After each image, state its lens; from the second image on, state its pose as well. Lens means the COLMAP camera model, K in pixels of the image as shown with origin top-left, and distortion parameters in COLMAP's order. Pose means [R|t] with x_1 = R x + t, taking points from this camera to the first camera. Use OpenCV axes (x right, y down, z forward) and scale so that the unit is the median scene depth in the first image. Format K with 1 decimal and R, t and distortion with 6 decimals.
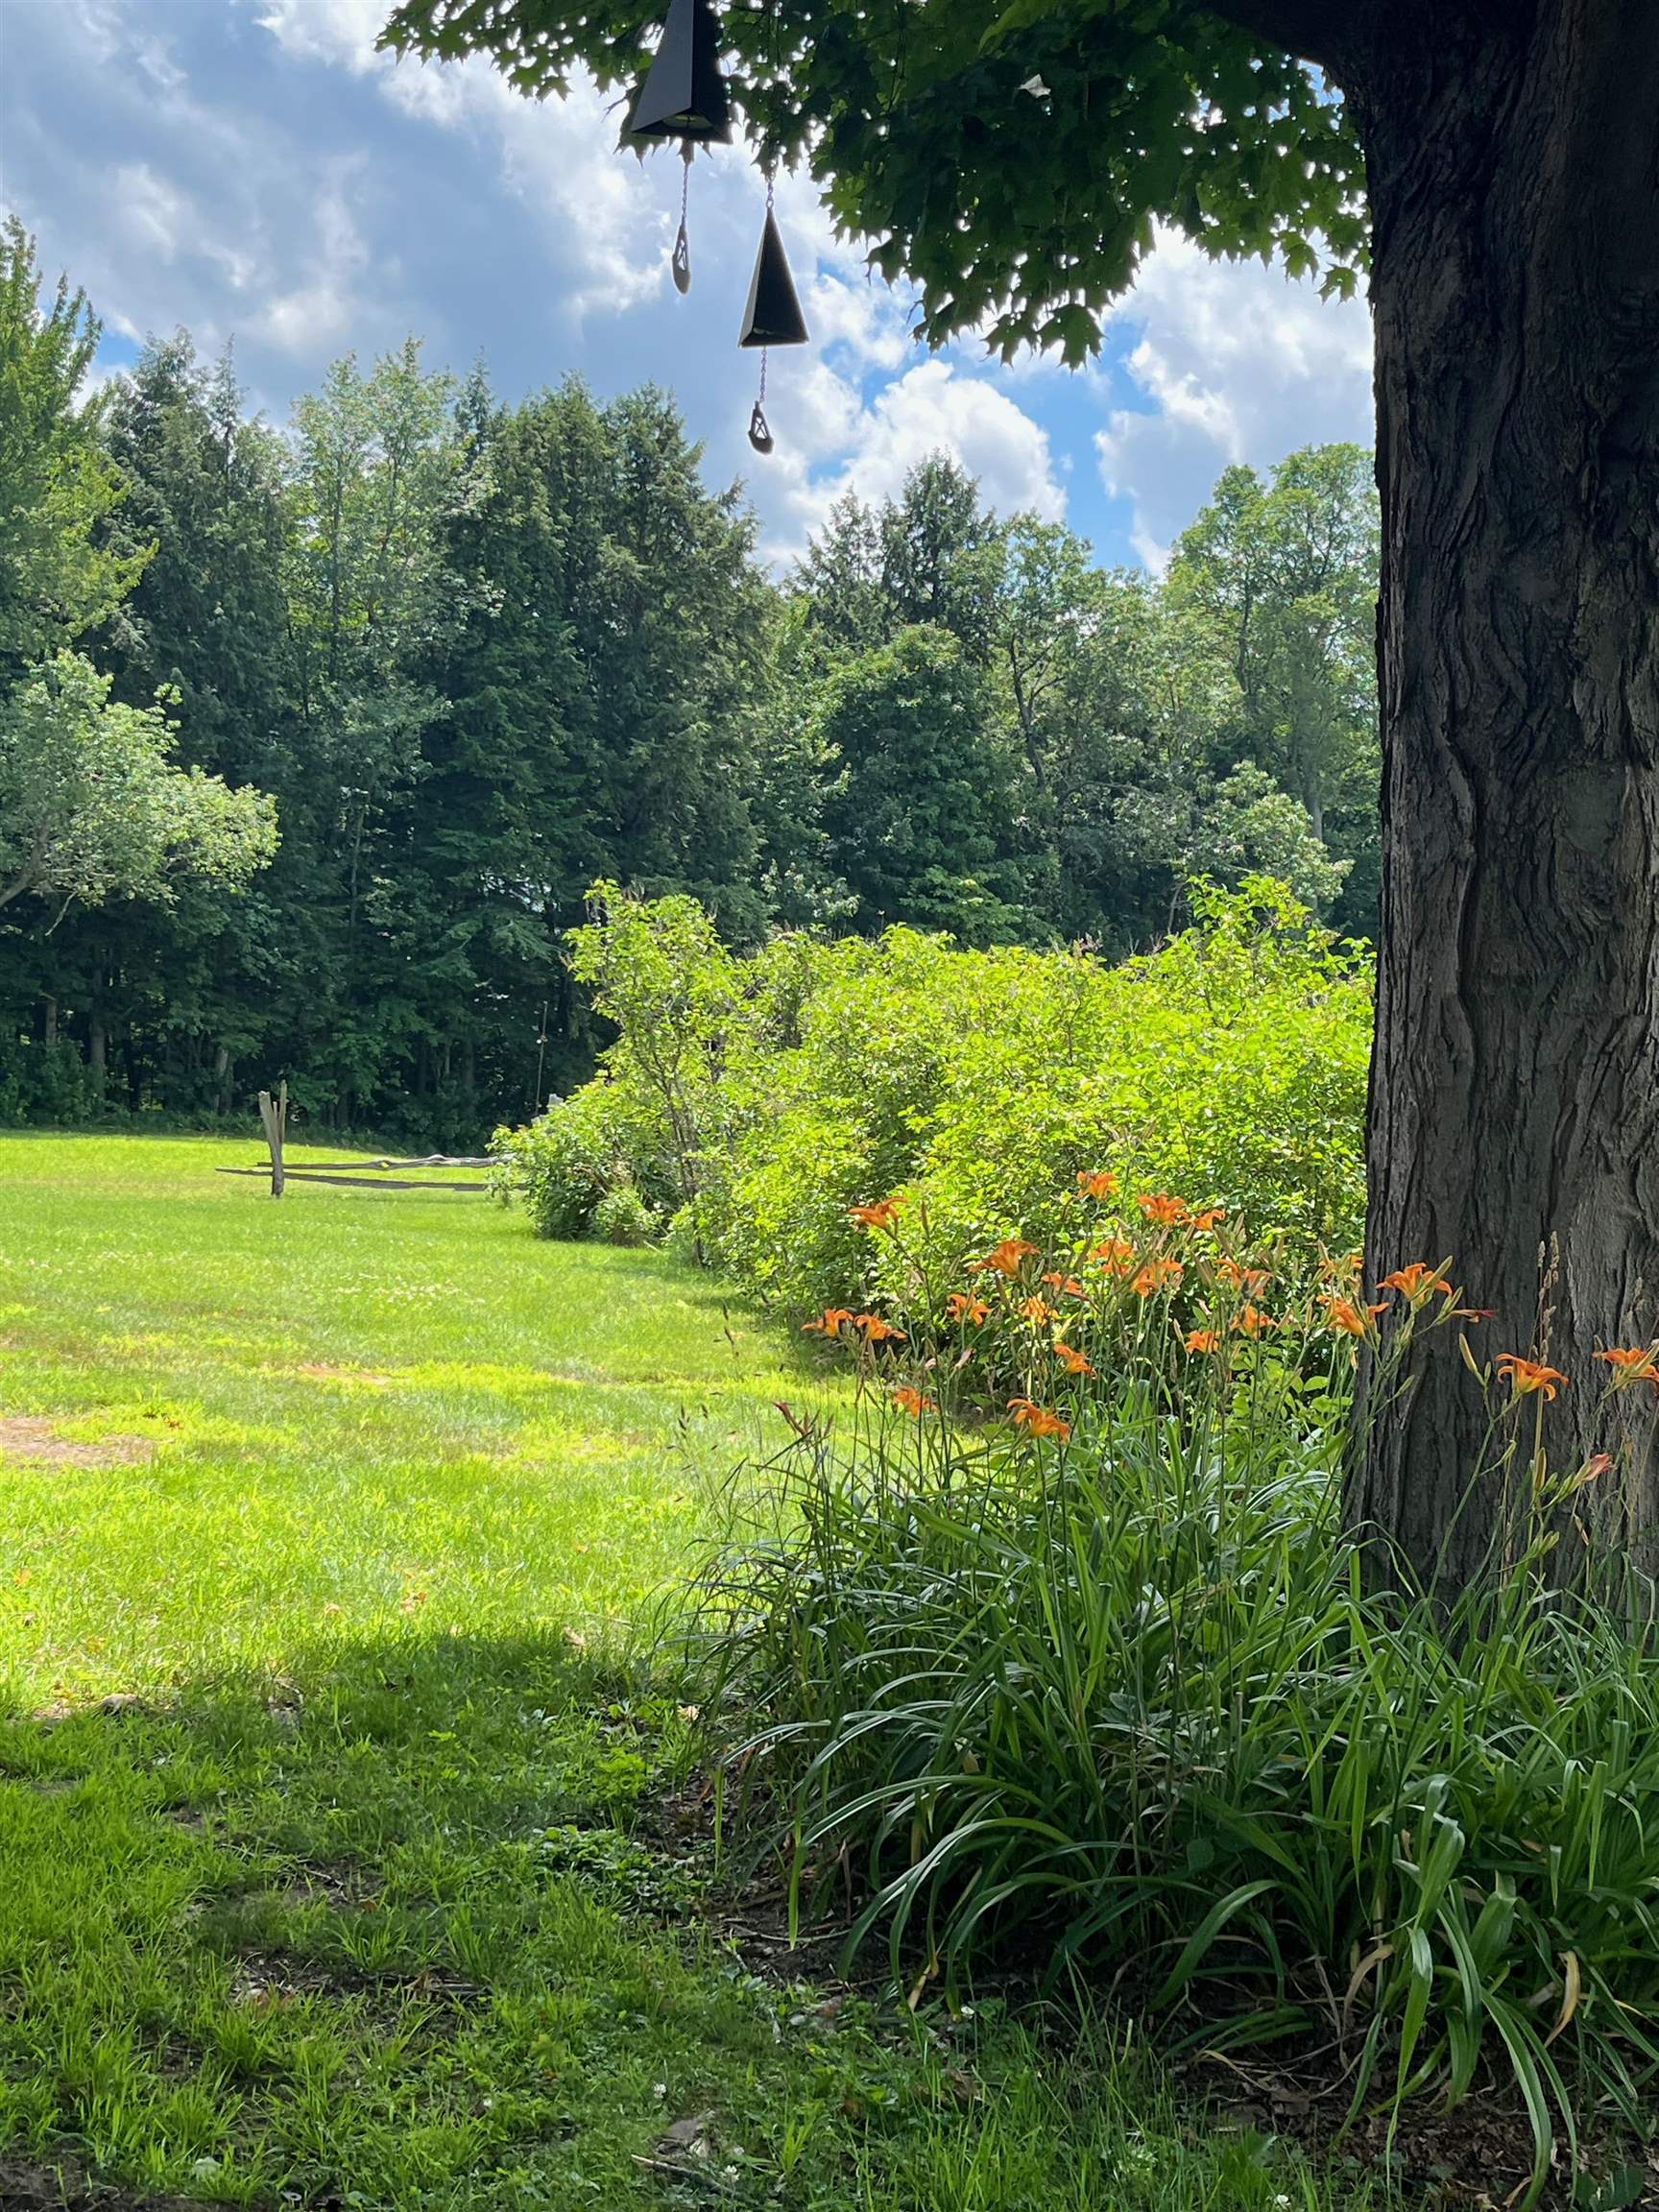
lens RADIAL K [[2742.6, 0, 892.8], [0, 2742.6, 1148.2], [0, 0, 1]] dist [0.036398, 0.000000]
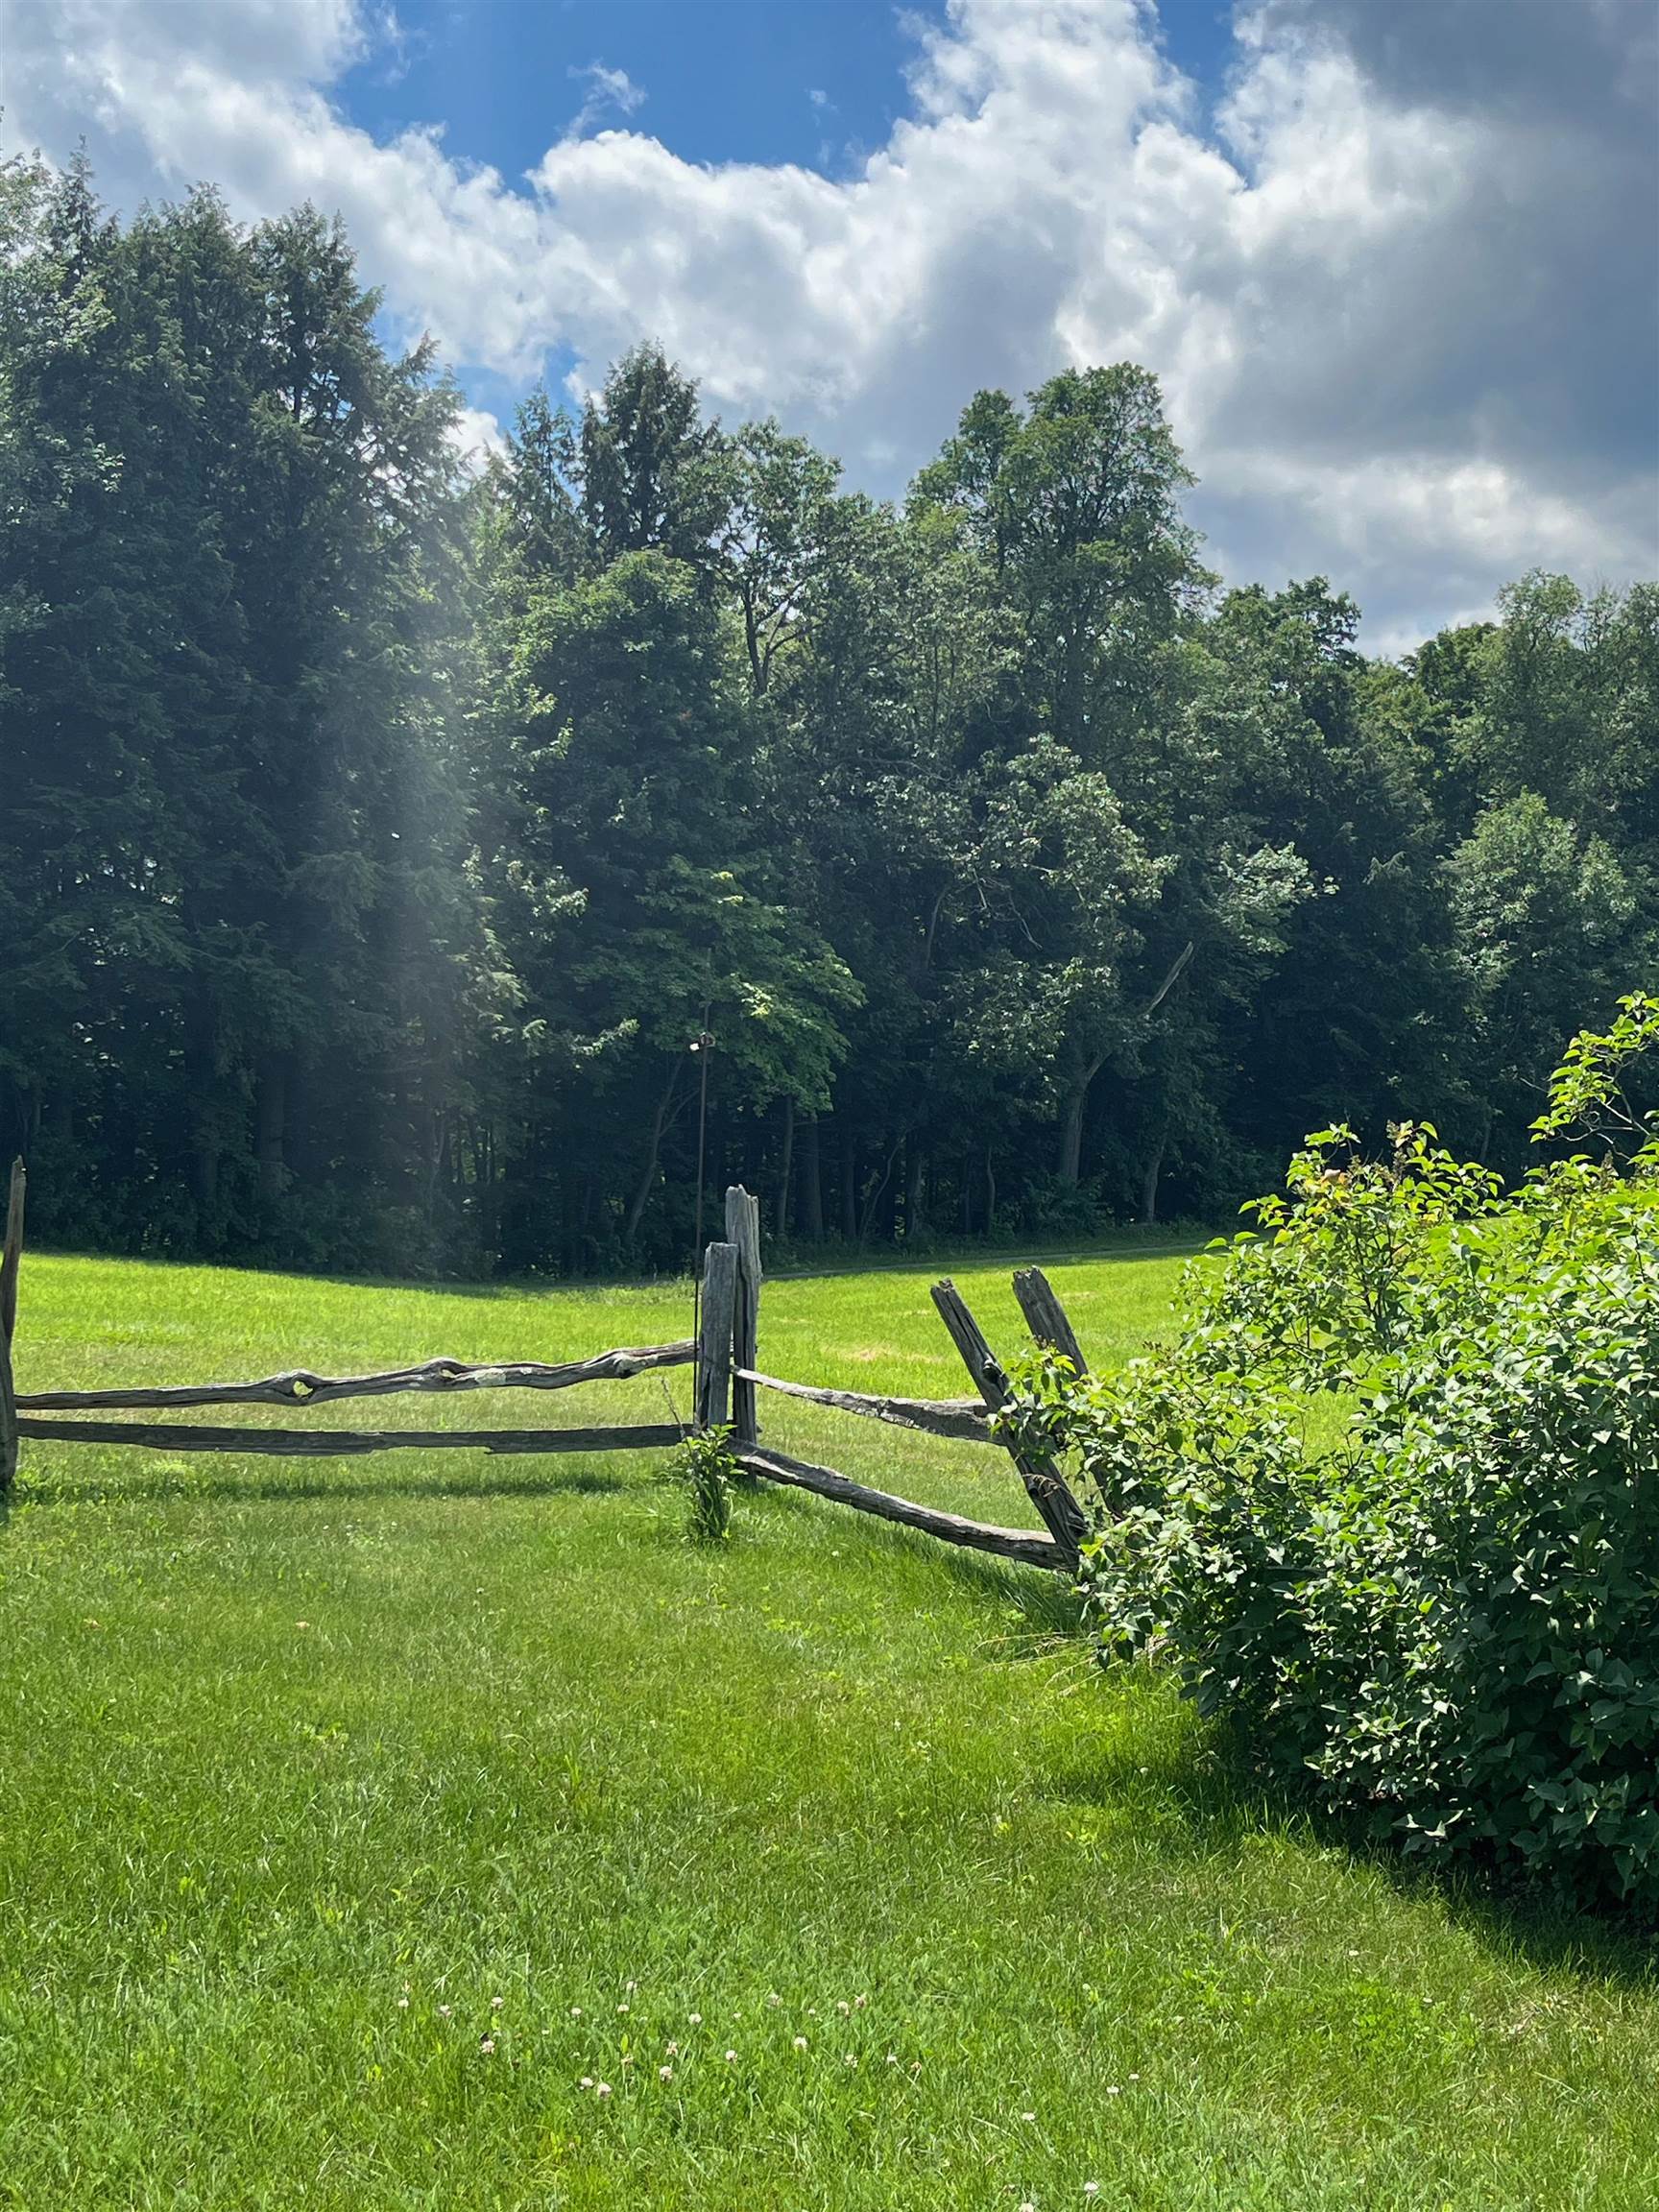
lens RADIAL K [[2742.6, 0, 834.5], [0, 2742.6, 1101.3], [0, 0, 1]] dist [0.036398, 0.000000]
pose [[0.987513, -0.003274, 0.157501, -0.063363], [0.008694, 0.999393, -0.033740, -0.006786], [-0.157295, 0.034688, 0.986942, 0.232851]]
